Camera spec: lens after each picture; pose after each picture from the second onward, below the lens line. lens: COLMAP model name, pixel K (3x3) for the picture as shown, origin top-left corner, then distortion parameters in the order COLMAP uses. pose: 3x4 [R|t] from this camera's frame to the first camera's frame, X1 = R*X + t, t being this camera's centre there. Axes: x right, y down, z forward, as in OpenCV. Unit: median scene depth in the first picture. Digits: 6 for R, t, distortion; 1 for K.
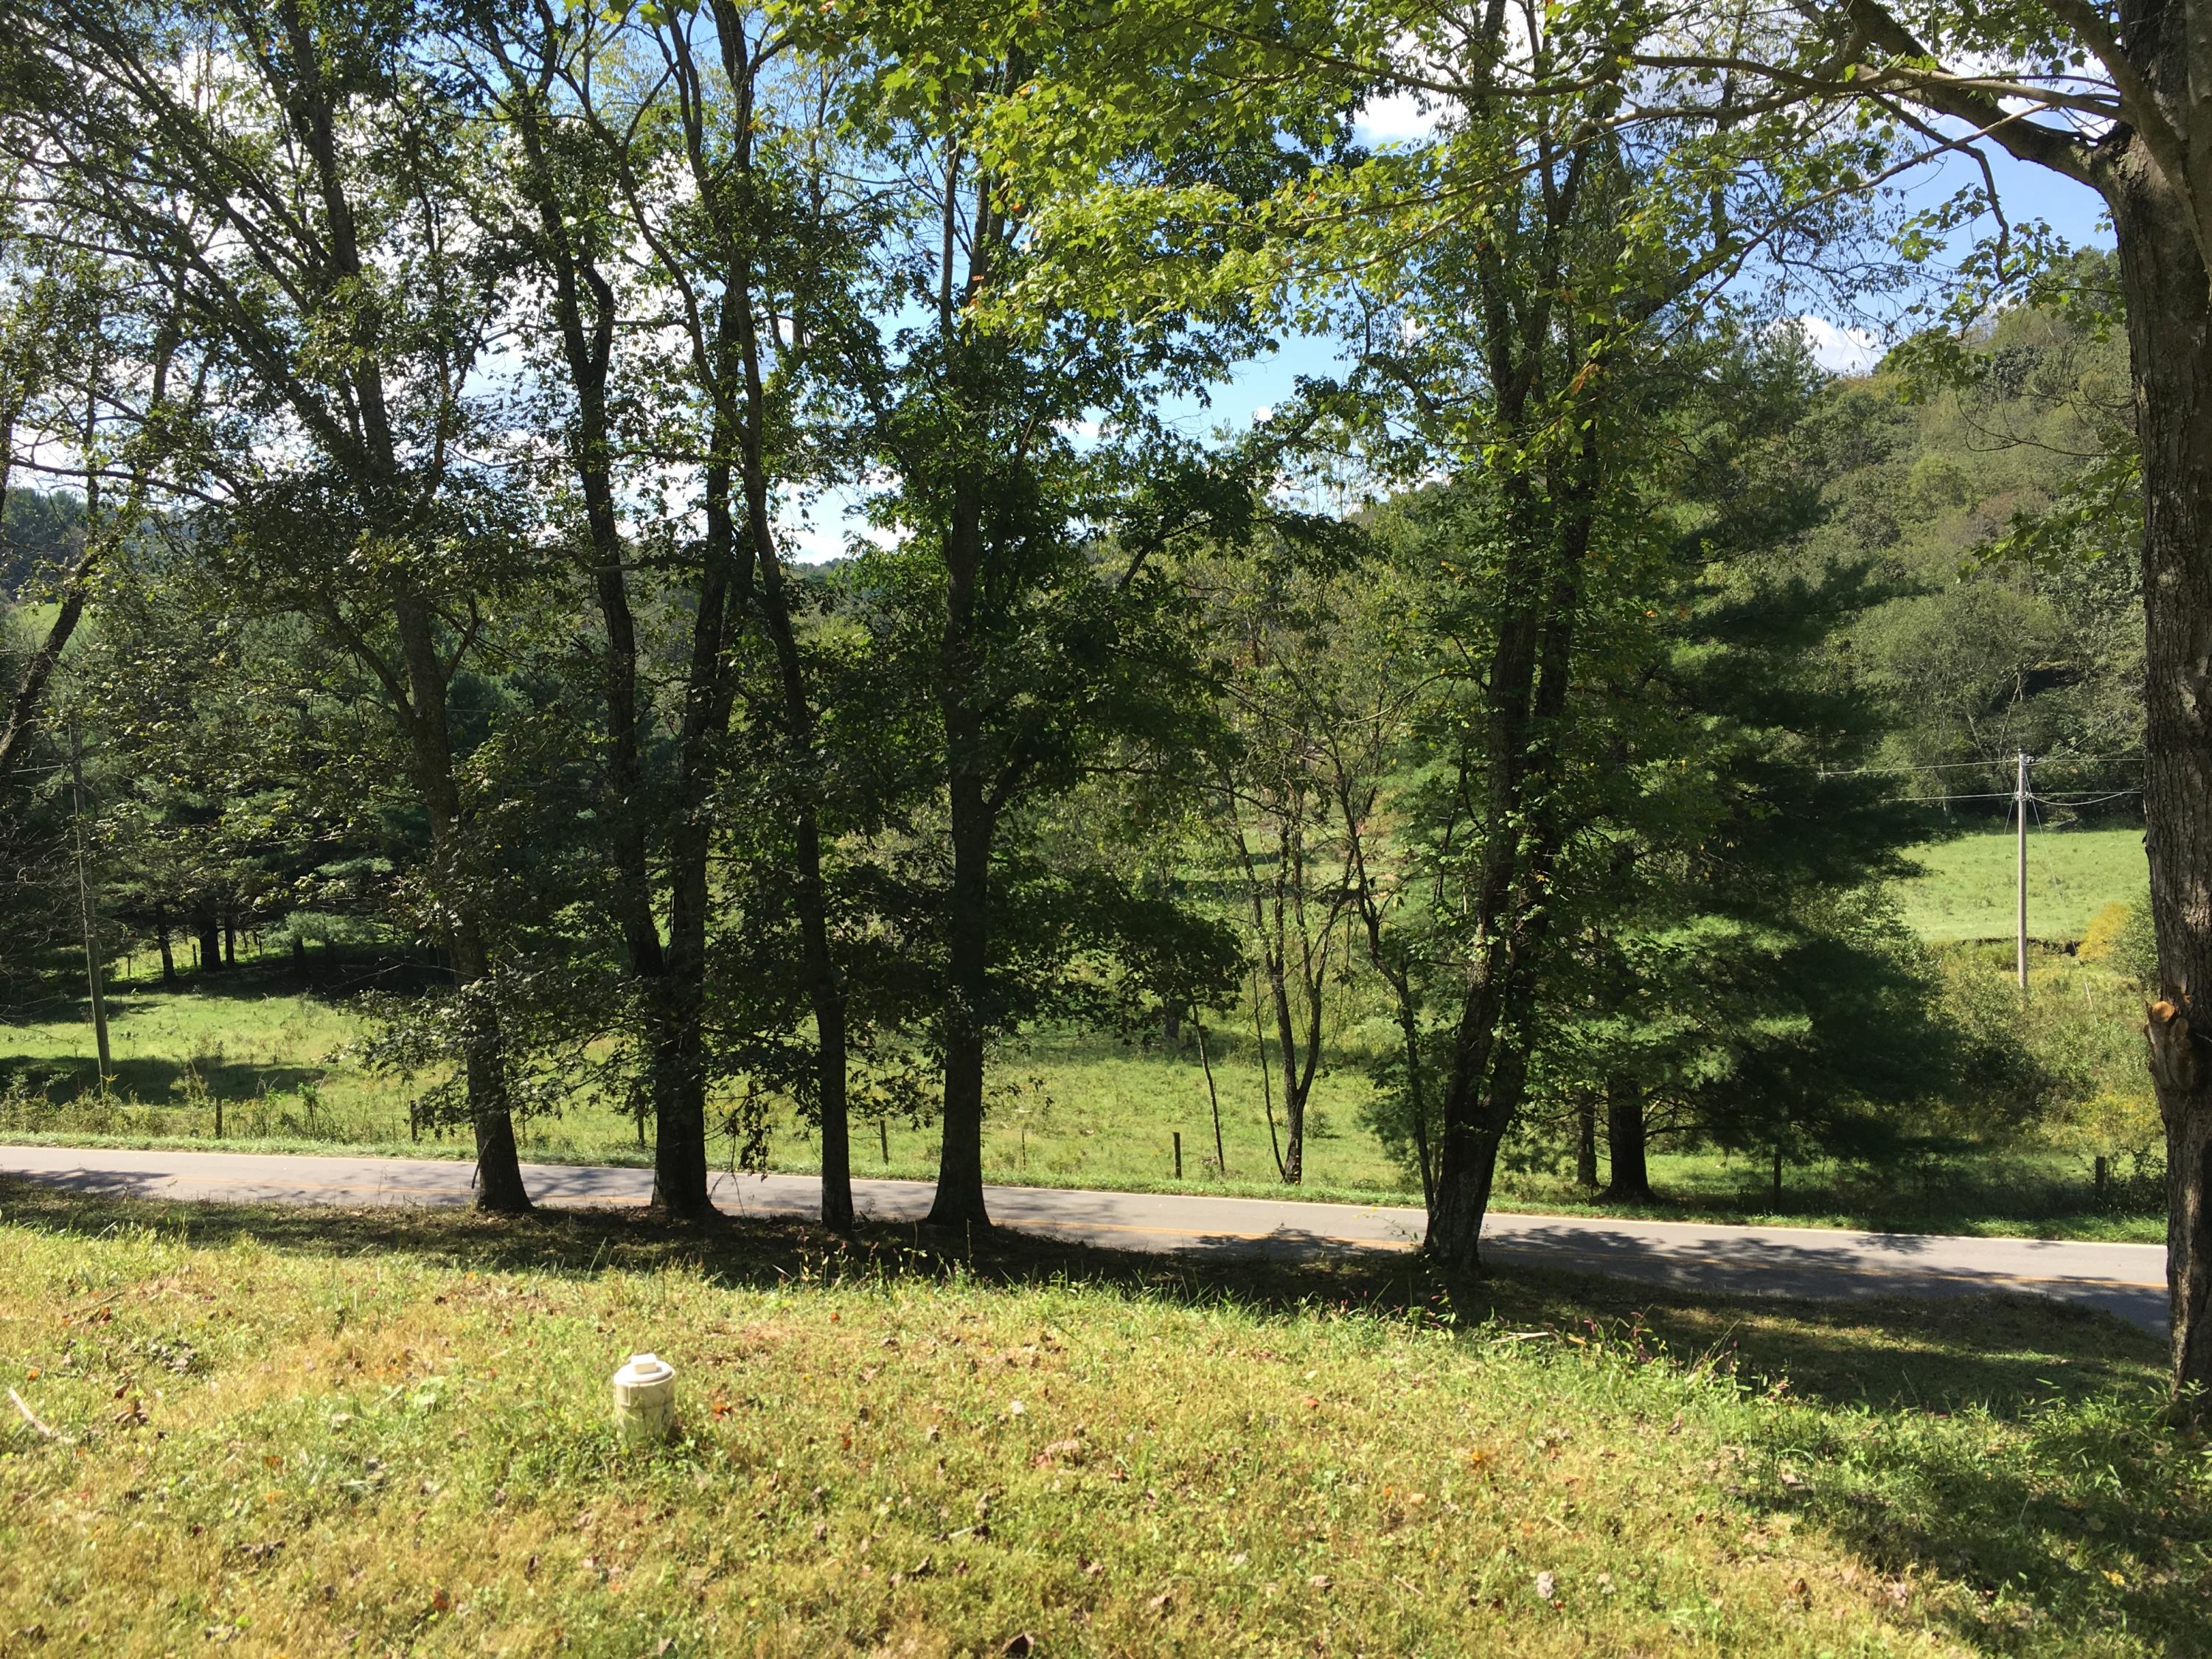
lens RADIAL K [[1863.0, 0, 1104.3], [0, 1863.0, 797.1], [0, 0, 1]] dist [0.037525, -0.005490]
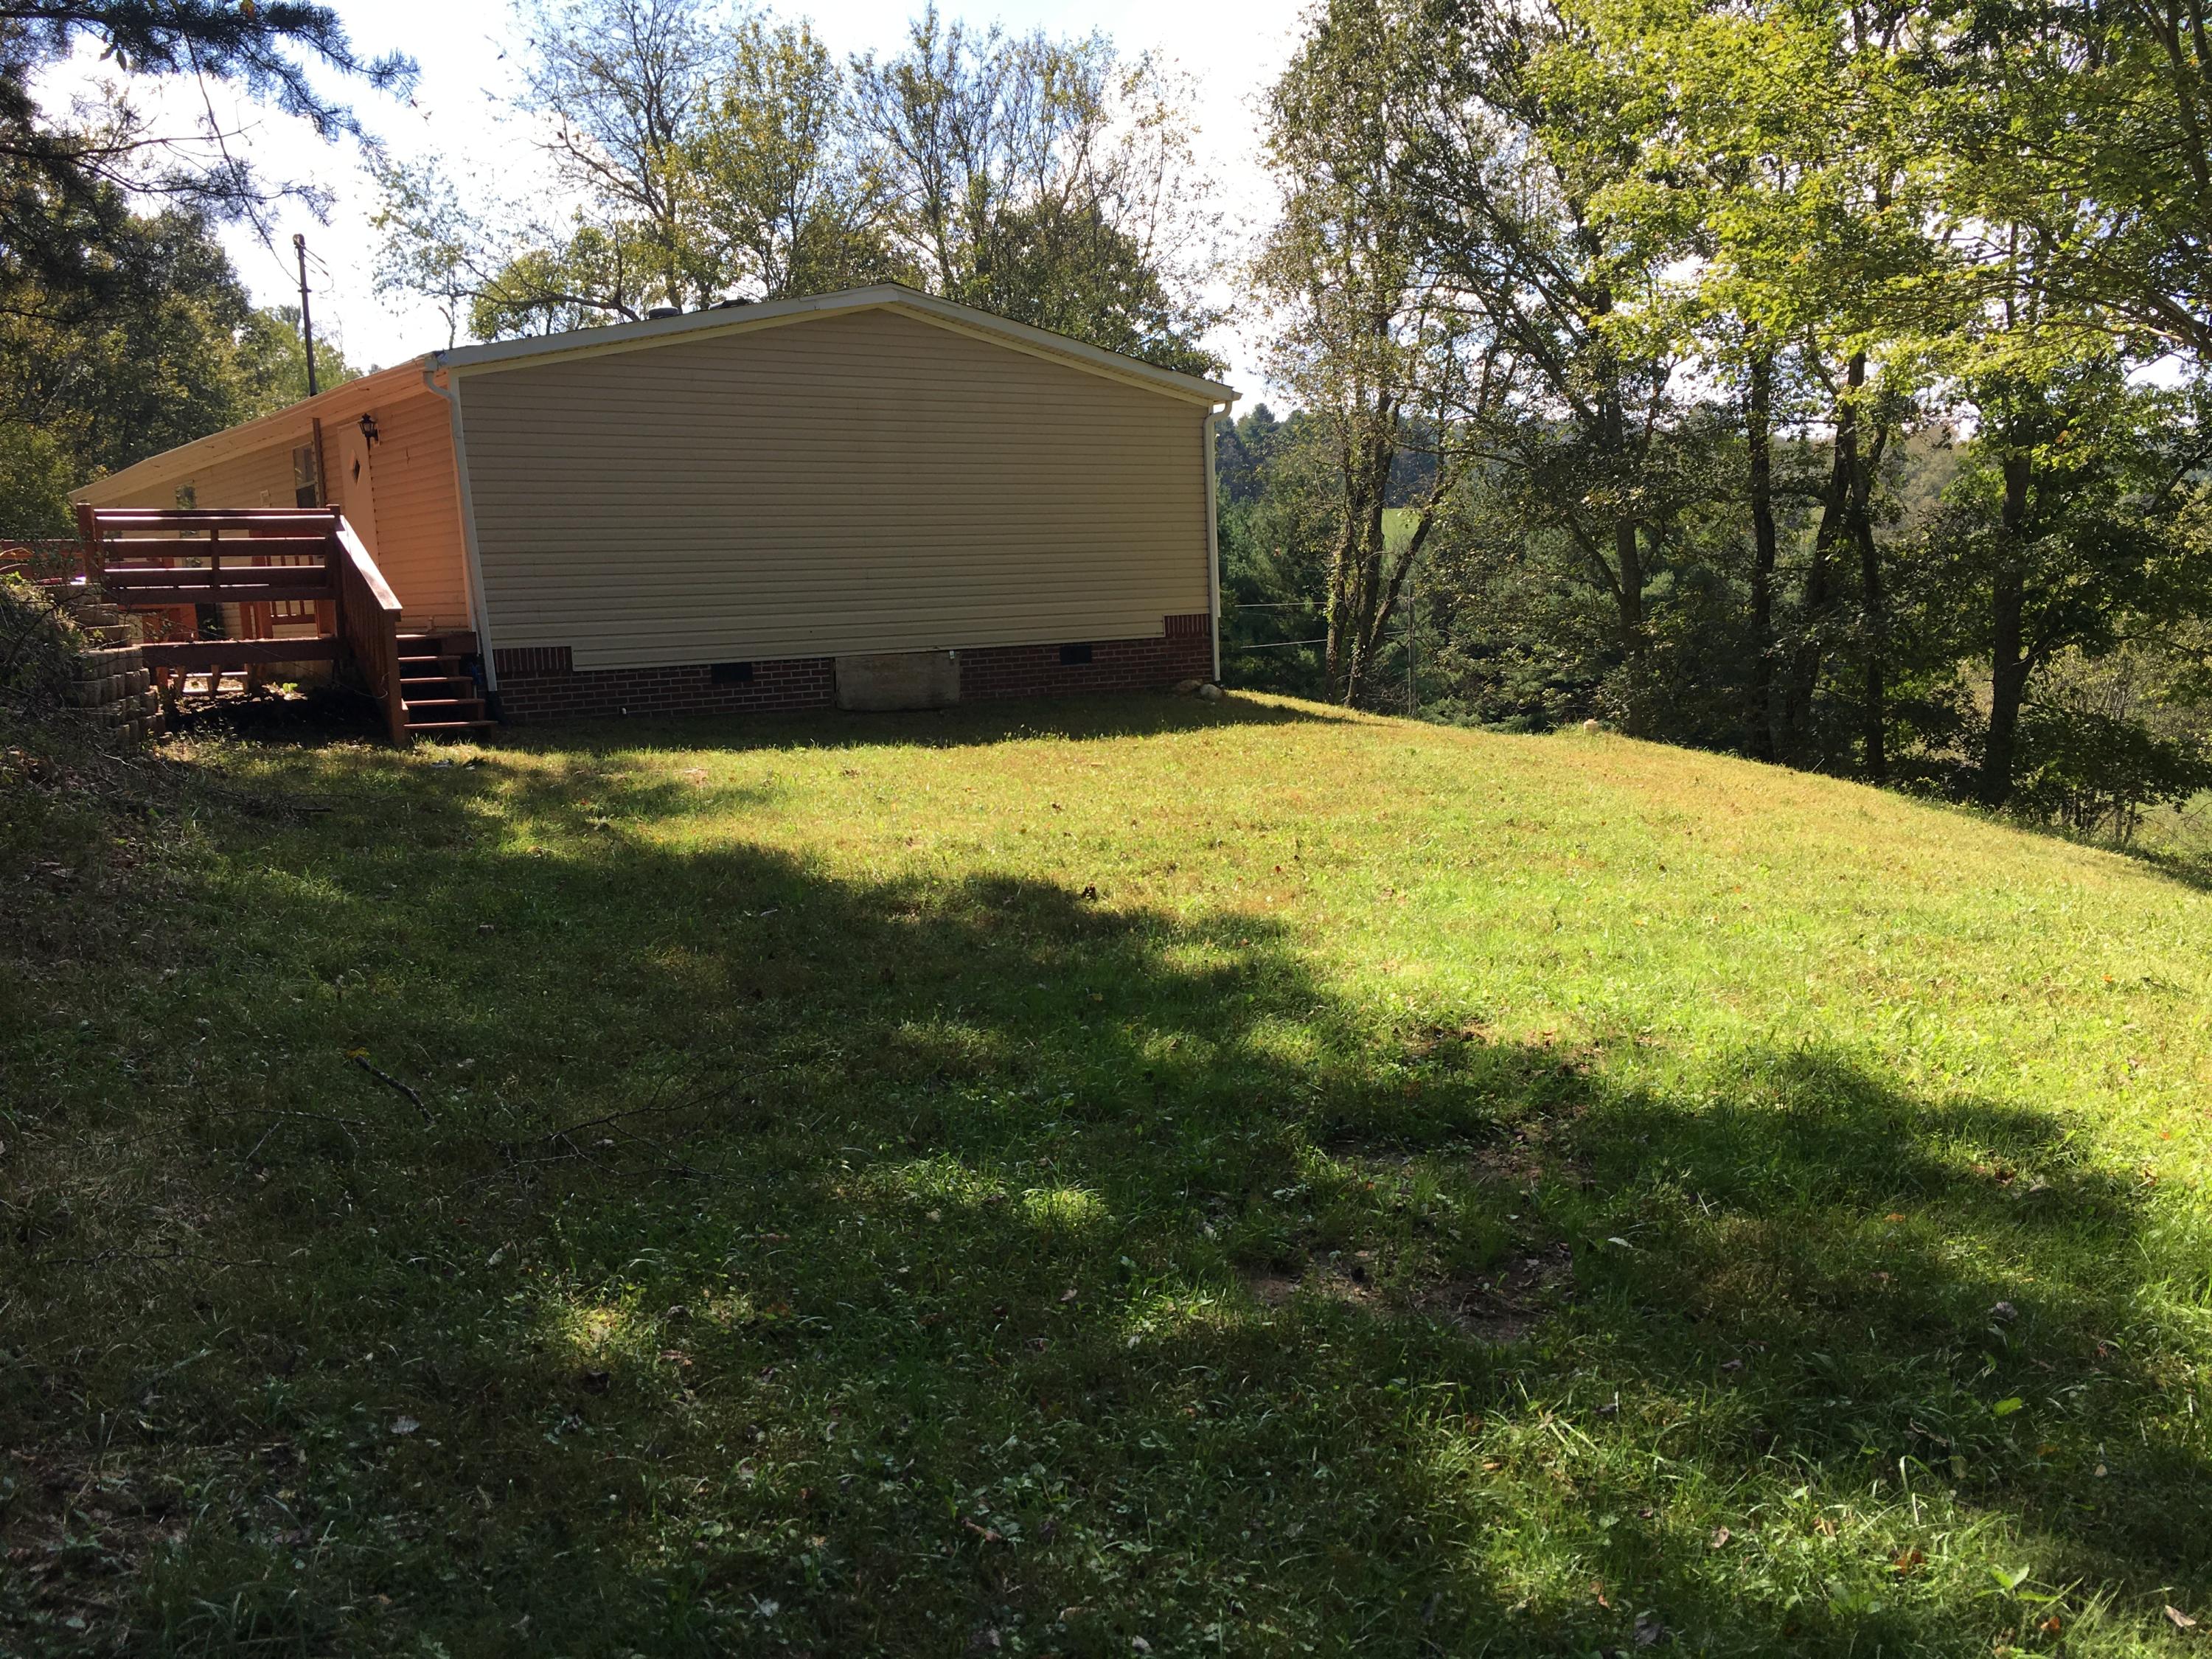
lens RADIAL K [[1863.0, 0, 1104.3], [0, 1863.0, 797.1], [0, 0, 1]] dist [0.037525, -0.005490]
pose [[0.796269, 0.077259, -0.599989, 0.221169], [-0.045768, 0.996662, 0.067596, 0.038776], [0.603209, -0.026365, 0.797147, -0.478752]]
